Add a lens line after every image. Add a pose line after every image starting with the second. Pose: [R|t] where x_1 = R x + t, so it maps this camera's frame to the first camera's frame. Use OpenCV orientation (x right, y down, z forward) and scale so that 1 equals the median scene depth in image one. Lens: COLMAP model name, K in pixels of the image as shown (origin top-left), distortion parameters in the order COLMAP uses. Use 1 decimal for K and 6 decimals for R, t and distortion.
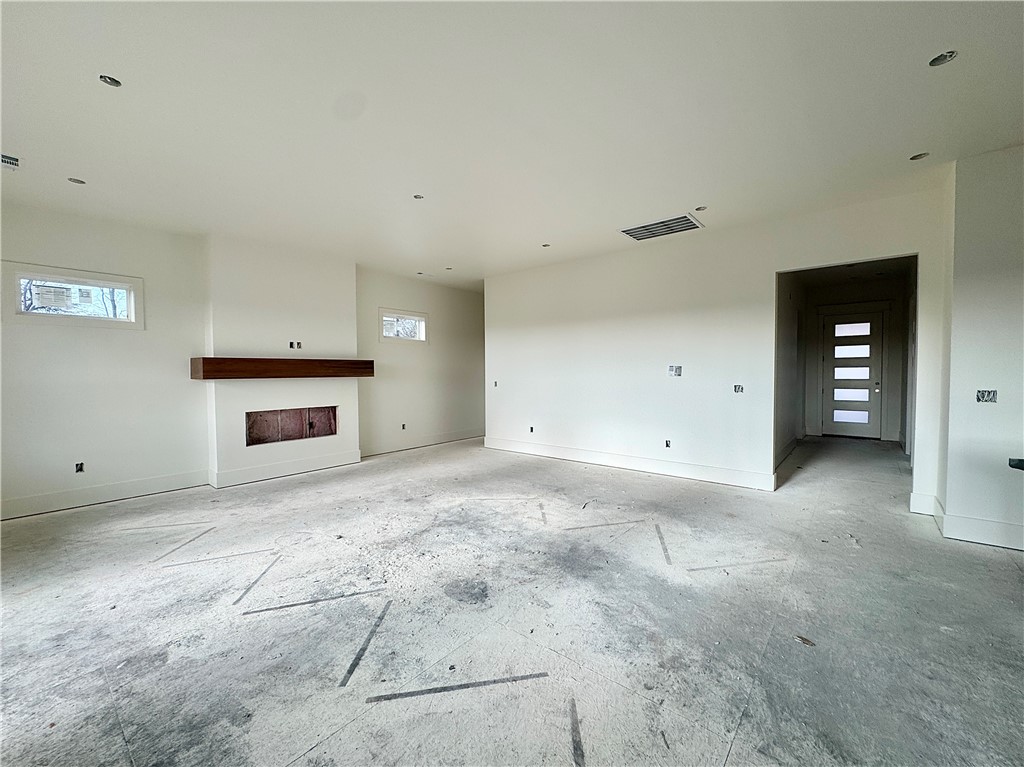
lens RADIAL K [[419.3, 0, 512.0], [0, 419.3, 383.5], [0, 0, 1]] dist [-0.001292, -0.000211]
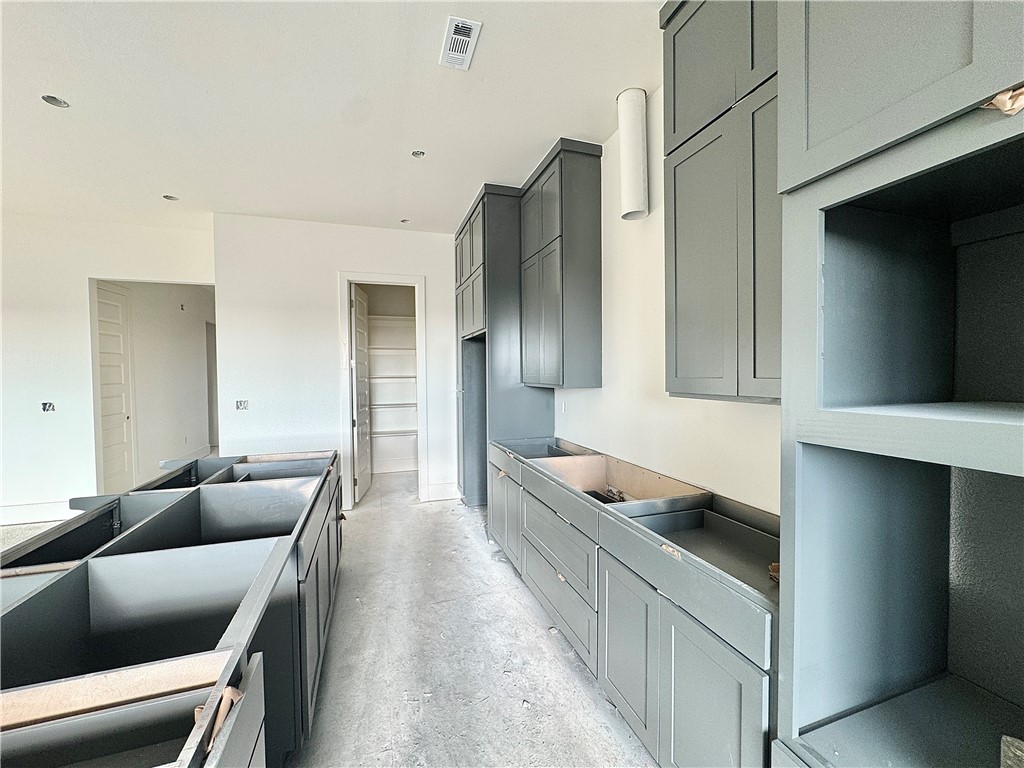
lens RADIAL K [[410.0, 0, 512.0], [0, 410.0, 384.0], [0, 0, 1]] dist [-0.002952, -0.000070]
pose [[0.524955, -0.020509, 0.850883, 0.454711], [0.028215, 0.999580, 0.006686, -0.016378], [-0.850662, 0.020498, 0.525313, -0.321048]]
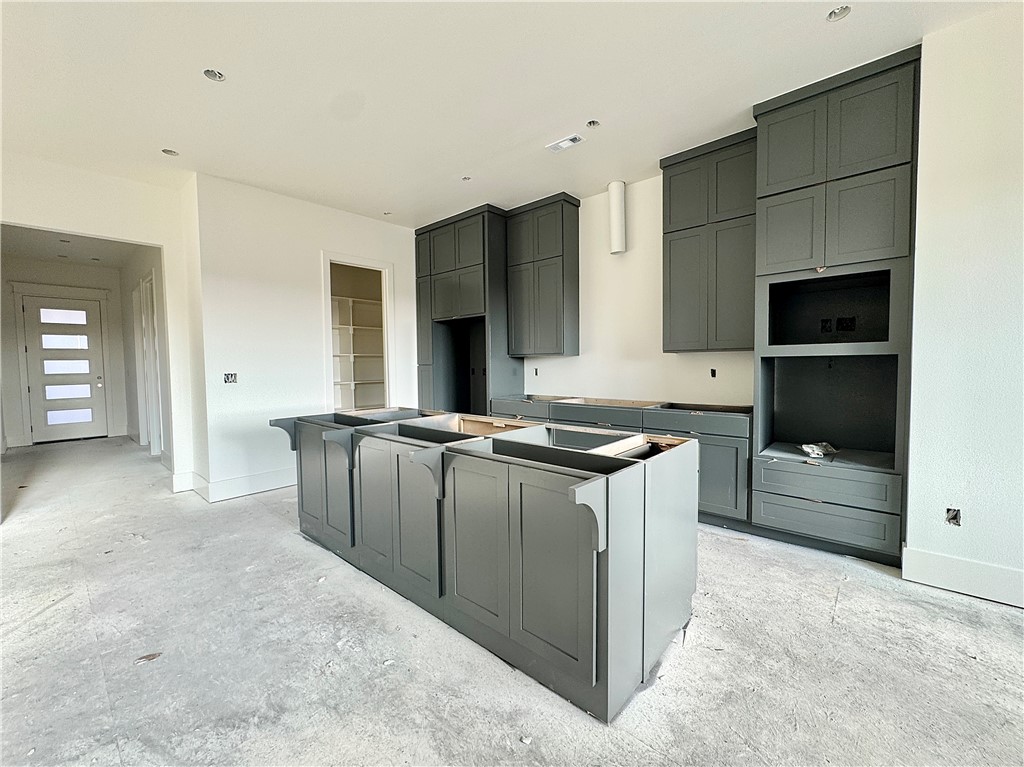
lens RADIAL K [[421.7, 0, 512.0], [0, 421.7, 383.5], [0, 0, 1]] dist [-0.002293, -0.000400]
pose [[0.032869, -0.041726, 0.998588, -0.069066], [0.039826, 0.998389, 0.040407, 0.026192], [-0.998666, 0.038441, 0.034478, 0.117064]]
